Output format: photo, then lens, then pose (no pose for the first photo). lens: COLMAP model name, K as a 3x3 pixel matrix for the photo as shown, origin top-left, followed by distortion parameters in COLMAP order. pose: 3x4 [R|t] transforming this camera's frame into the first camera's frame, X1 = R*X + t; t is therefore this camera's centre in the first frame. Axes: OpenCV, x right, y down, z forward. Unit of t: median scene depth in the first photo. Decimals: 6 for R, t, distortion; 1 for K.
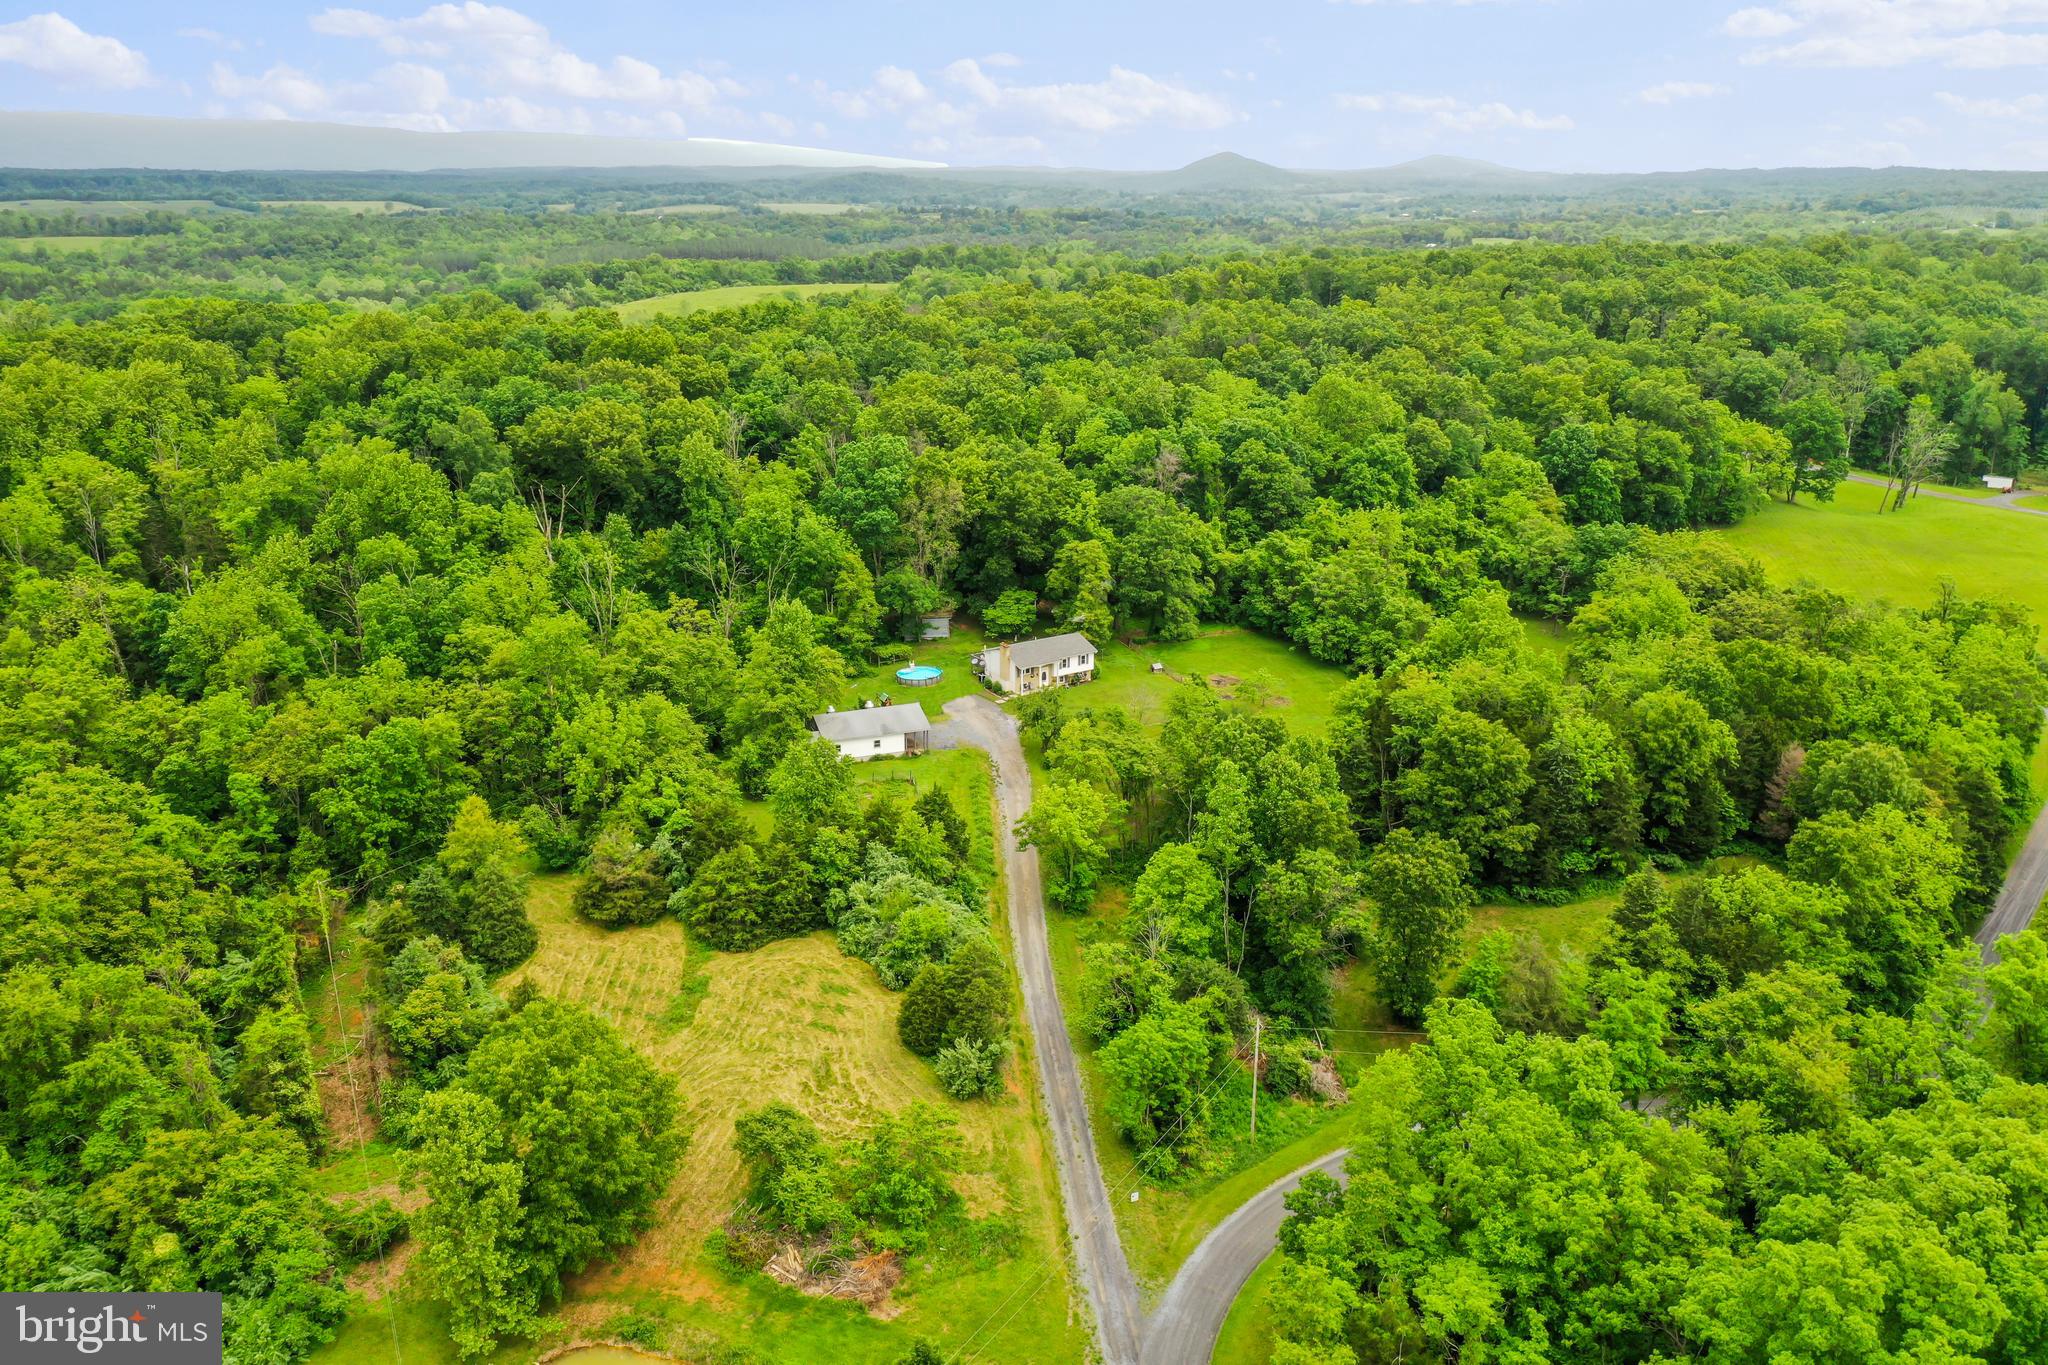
lens RADIAL K [[1560.3, 0, 1024.0], [0, 1560.3, 682.5], [0, 0, 1]] dist [-0.006659, 0.000129]
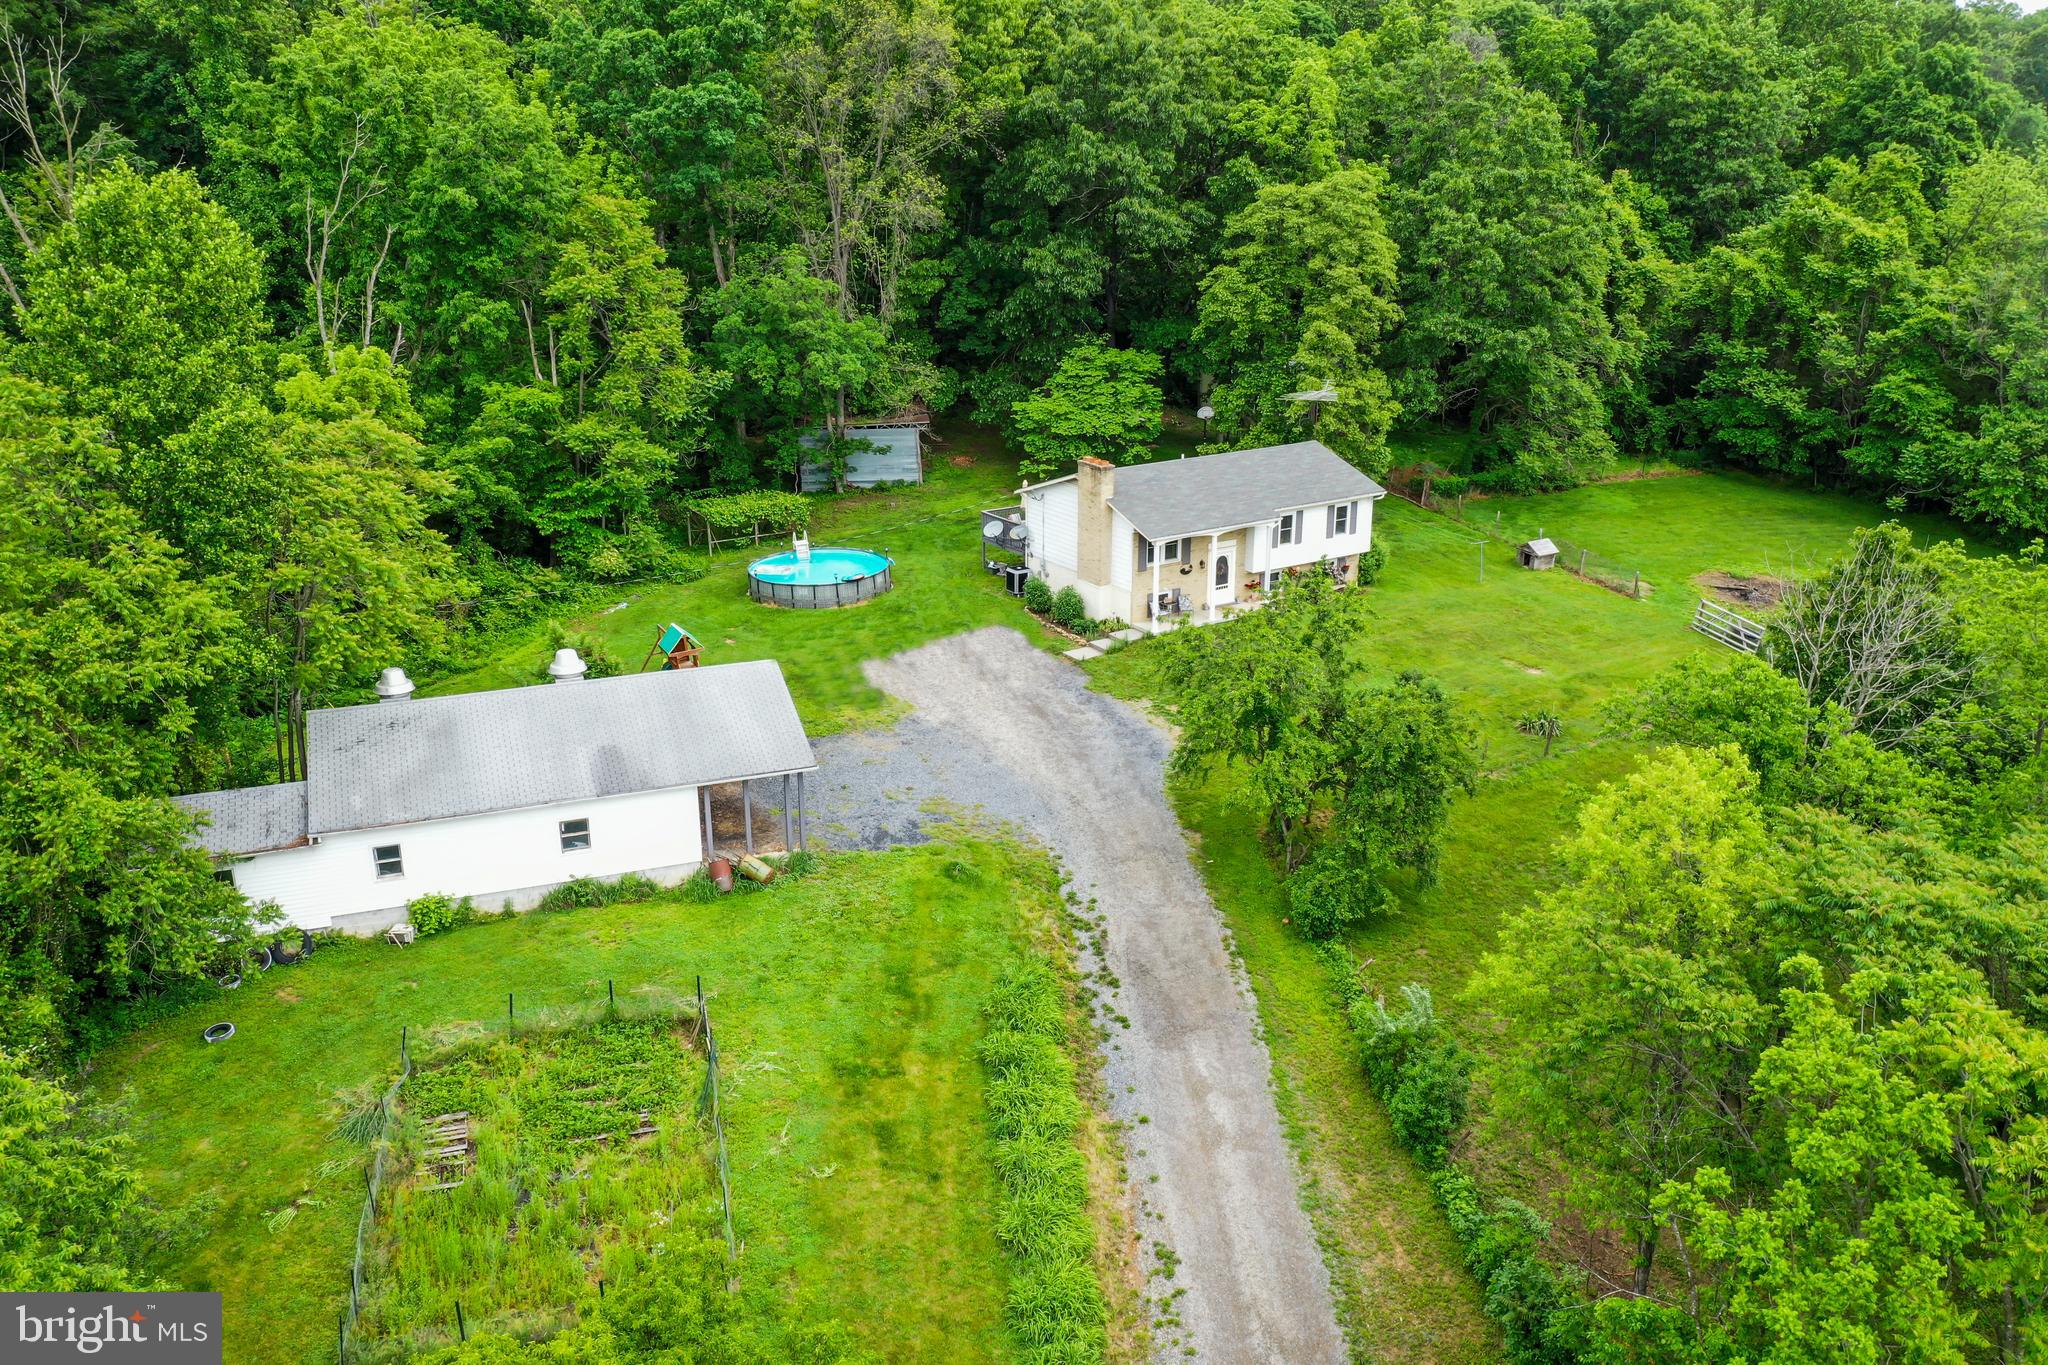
lens RADIAL K [[1616.2, 0, 1019.2], [0, 1616.2, 649.2], [0, 0, 1]] dist [-0.005975, 0.001598]
pose [[0.999963, -0.002838, -0.008074, -0.022619], [0.002857, 0.999993, 0.002333, 0.009765], [0.008067, -0.002356, 0.999965, 0.640869]]
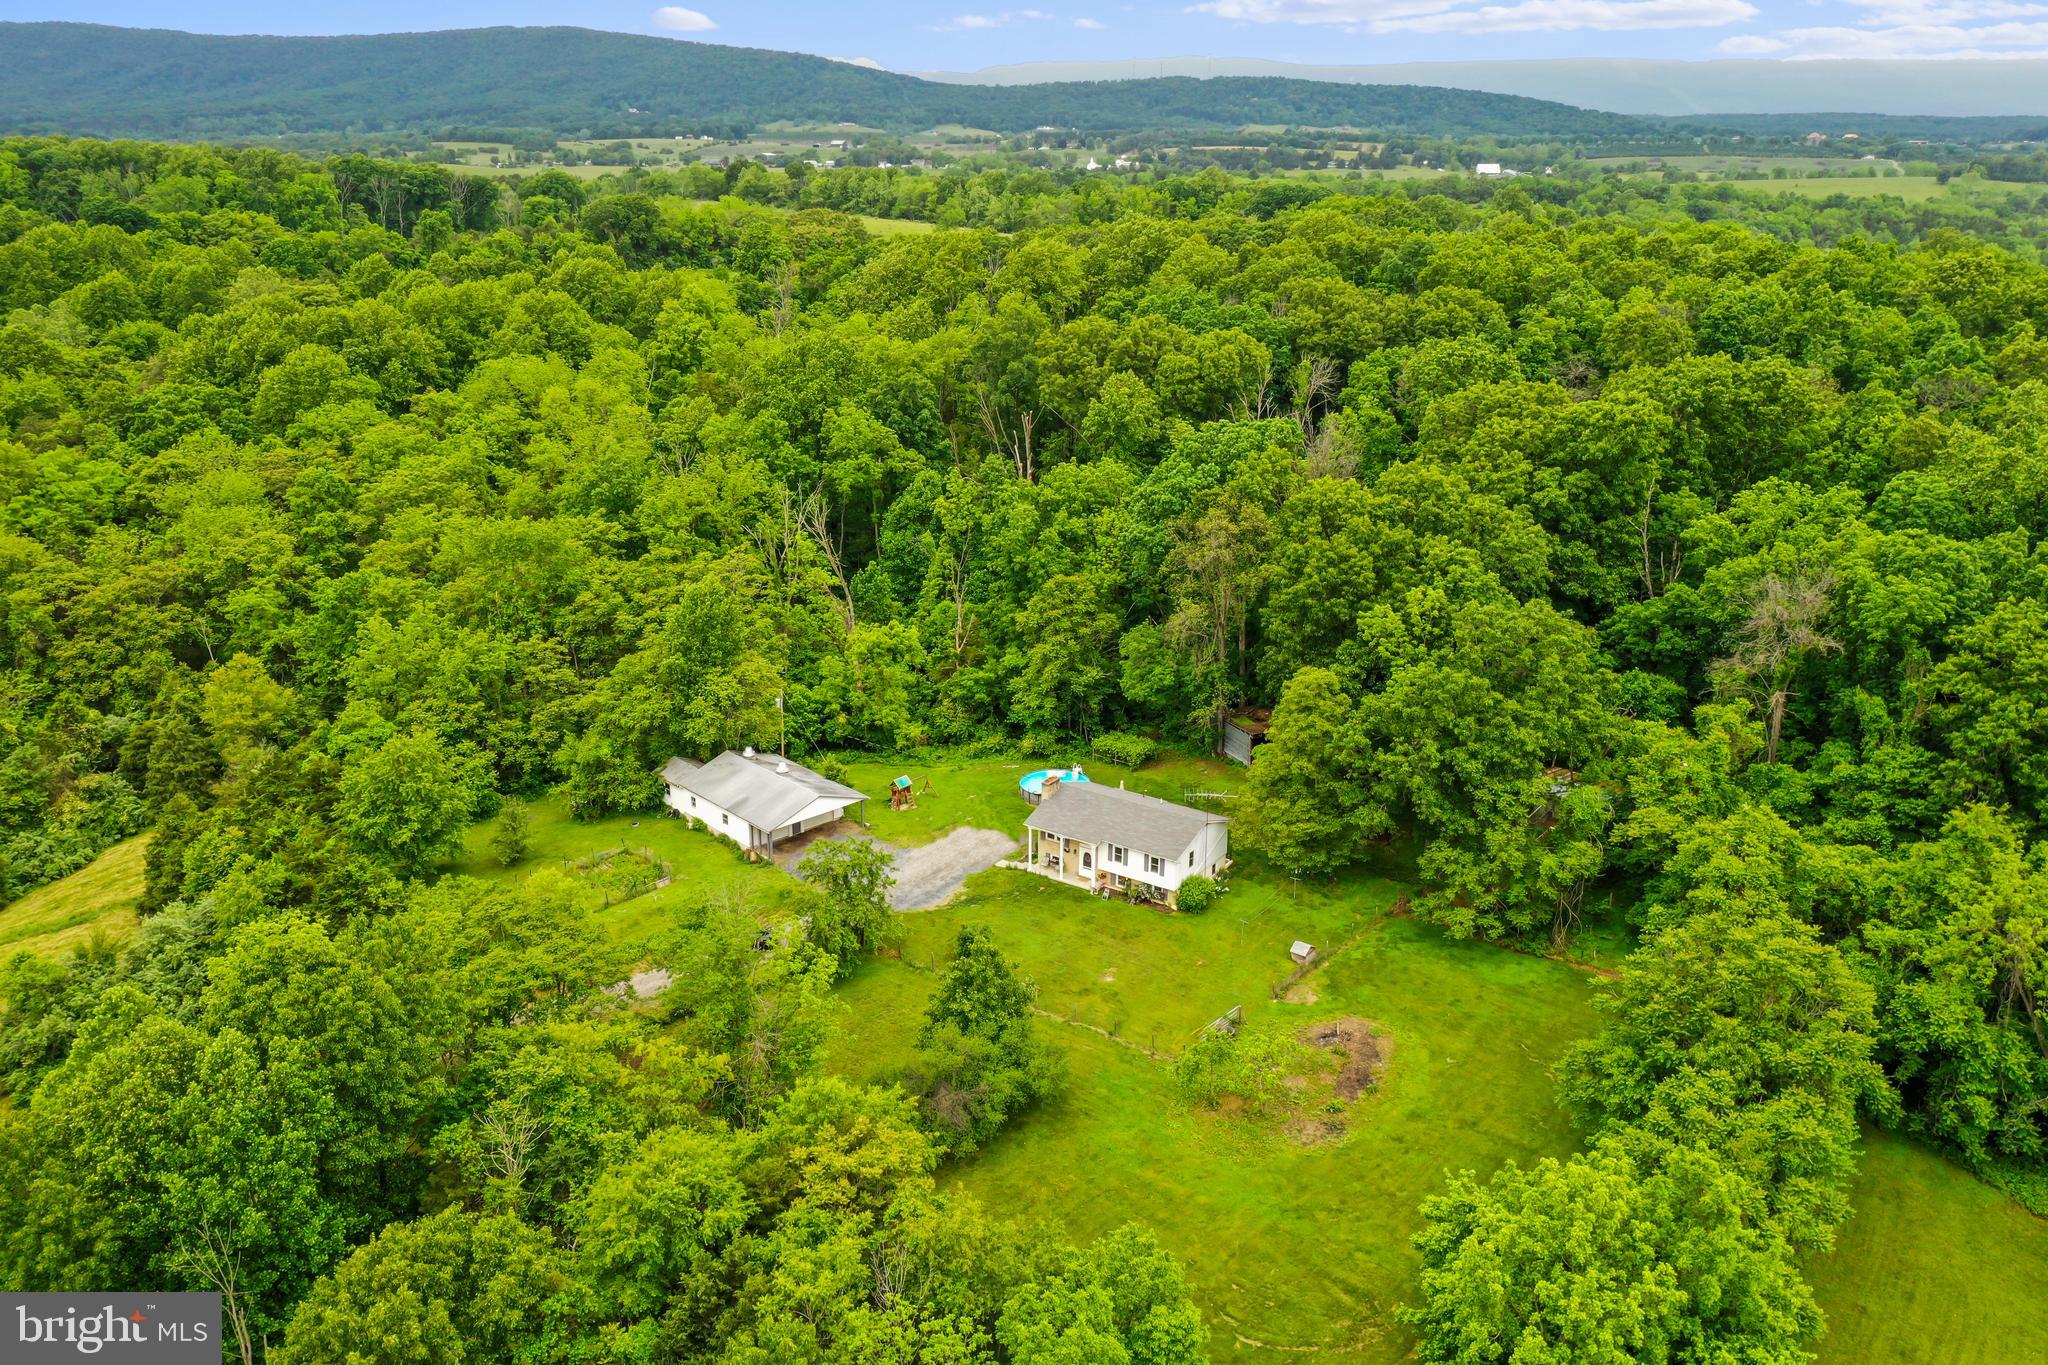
lens RADIAL K [[1608.2, 0, 1017.6], [0, 1608.2, 657.3], [0, 0, 1]] dist [-0.005070, 0.003779]
pose [[0.371171, 0.286218, -0.883352, 0.462758], [-0.282583, 0.941005, 0.186162, -0.162355], [0.884522, 0.180523, 0.430154, 0.669864]]
